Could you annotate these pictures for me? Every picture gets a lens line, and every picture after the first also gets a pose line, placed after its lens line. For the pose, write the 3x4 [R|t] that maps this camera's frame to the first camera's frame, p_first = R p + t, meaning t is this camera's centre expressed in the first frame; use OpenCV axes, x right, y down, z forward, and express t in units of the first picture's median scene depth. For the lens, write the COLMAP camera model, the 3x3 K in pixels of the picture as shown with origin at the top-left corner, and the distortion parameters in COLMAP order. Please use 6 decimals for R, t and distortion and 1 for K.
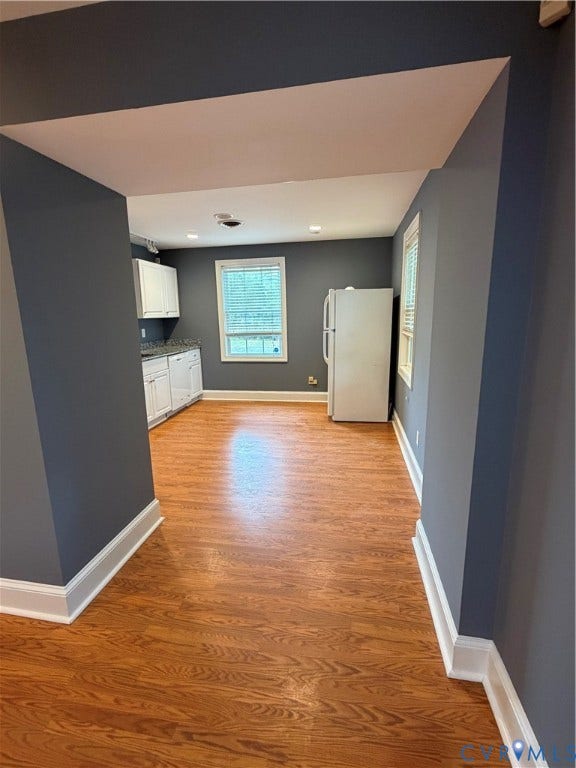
lens RADIAL K [[360.3, 0, 288.0], [0, 360.3, 384.0], [0, 0, 1]] dist [0.000092, 0.000067]
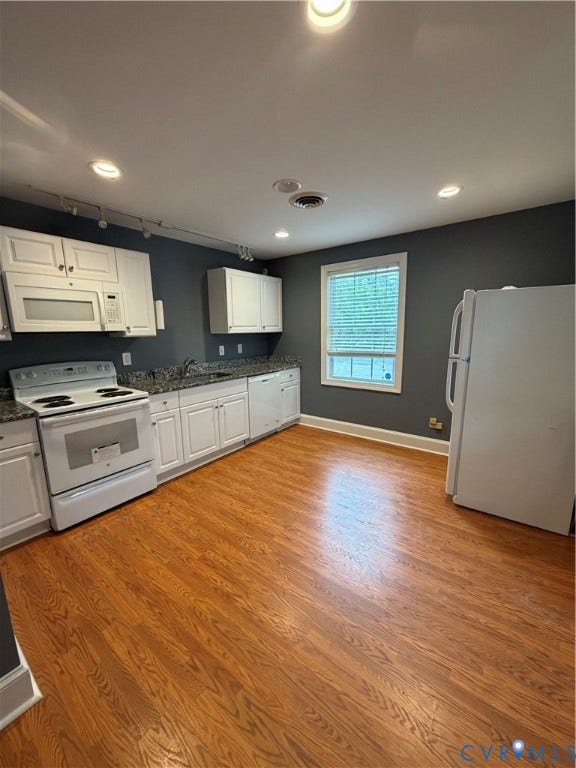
lens RADIAL K [[304.8, 0, 288.0], [0, 304.8, 384.0], [0, 0, 1]] dist [0.000244, 0.000147]
pose [[0.888353, 0.090513, -0.450152, 0.079698], [-0.093616, 0.995489, 0.015418, -0.074869], [0.449517, 0.028444, 0.892819, 0.354149]]
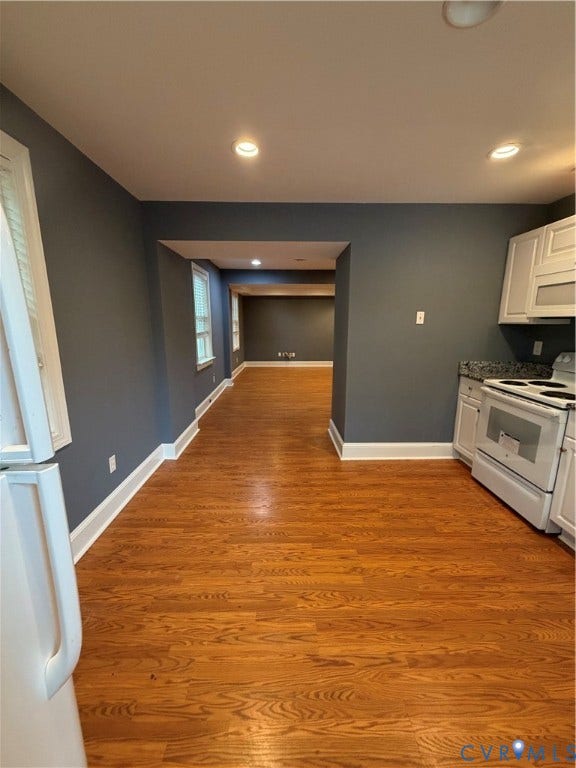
lens RADIAL K [[304.8, 0, 288.0], [0, 304.8, 384.0], [0, 0, 1]] dist [0.000244, 0.000147]
pose [[-0.982231, 0.057424, -0.178677, 0.032386], [-0.016084, 0.922783, 0.384985, -0.182640], [0.186988, 0.381017, -0.905462, 0.942262]]
